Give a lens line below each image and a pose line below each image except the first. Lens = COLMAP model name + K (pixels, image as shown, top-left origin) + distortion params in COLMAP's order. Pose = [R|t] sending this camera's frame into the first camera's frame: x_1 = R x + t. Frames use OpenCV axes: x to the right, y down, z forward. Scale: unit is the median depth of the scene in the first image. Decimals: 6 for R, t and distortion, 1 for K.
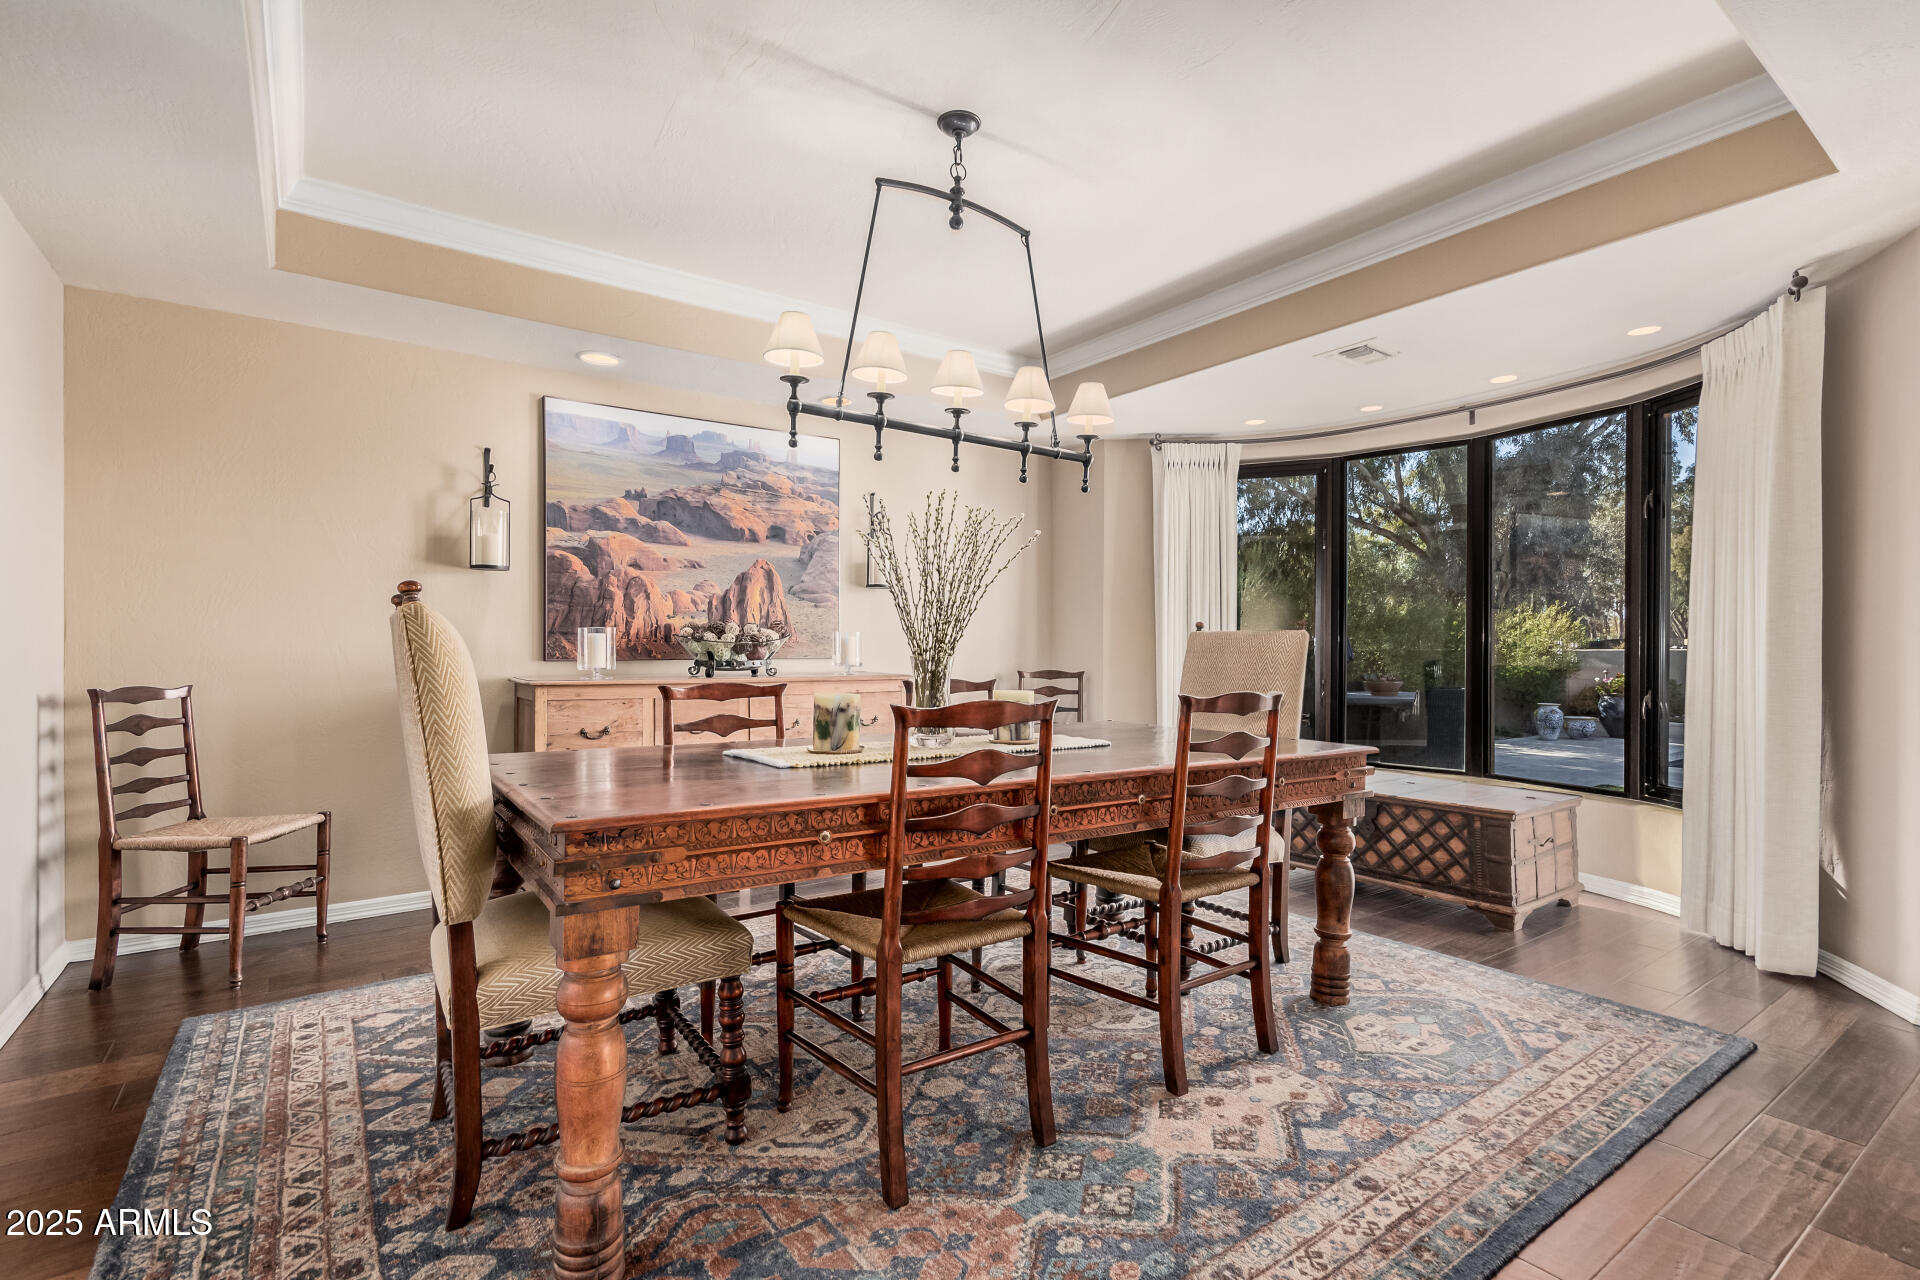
lens RADIAL K [[894.7, 0, 955.1], [0, 894.7, 645.4], [0, 0, 1]] dist [-0.003426, 0.001228]
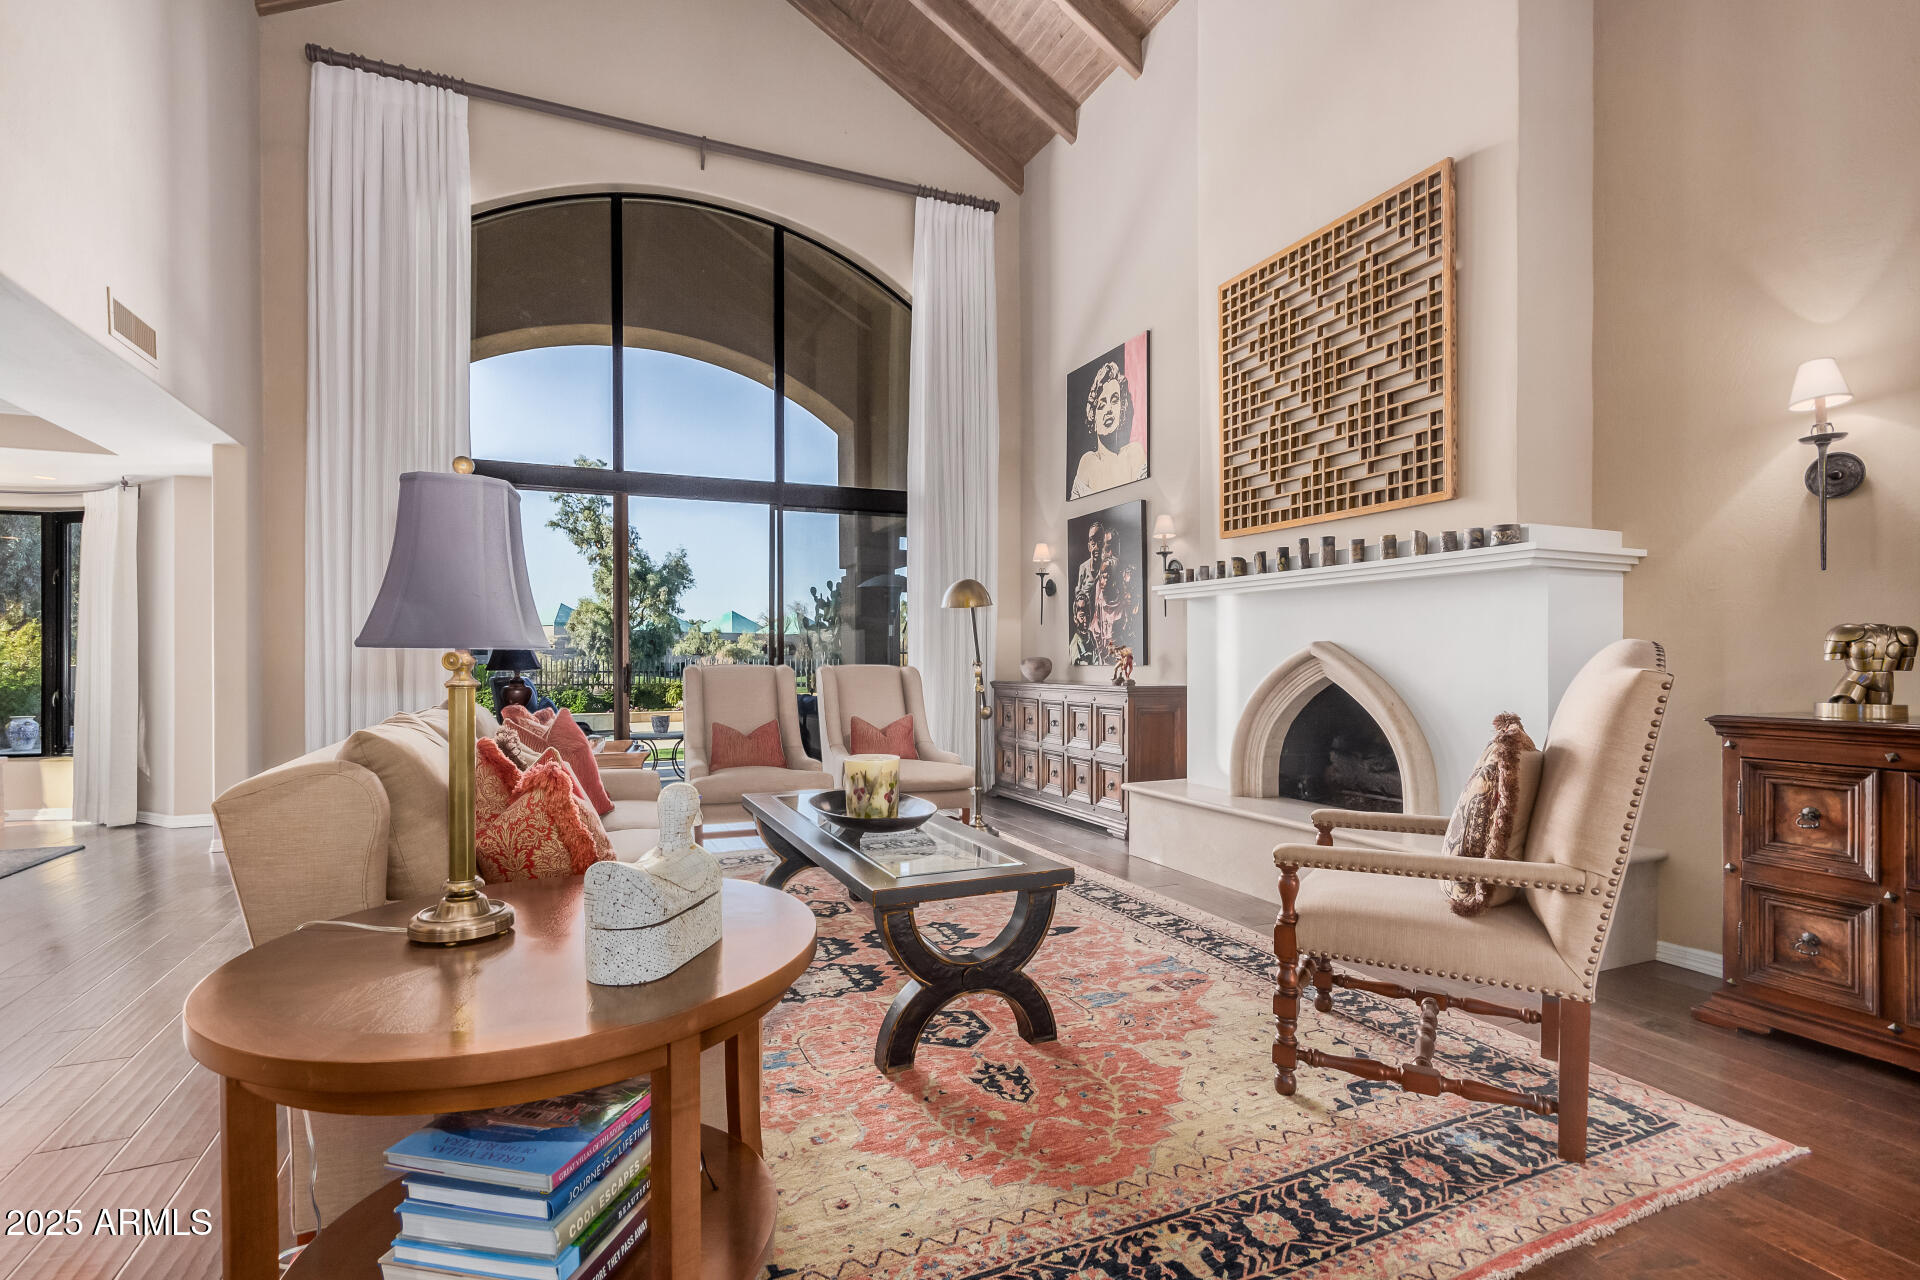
lens RADIAL K [[894.7, 0, 956.1], [0, 894.7, 659.5], [0, 0, 1]] dist [-0.003426, 0.001228]
pose [[0.194689, 0.000639, 0.980865, -0.544286], [0.001237, 0.999999, -0.000897, 0.000716], [-0.980864, 0.001388, 0.194688, -1.002177]]
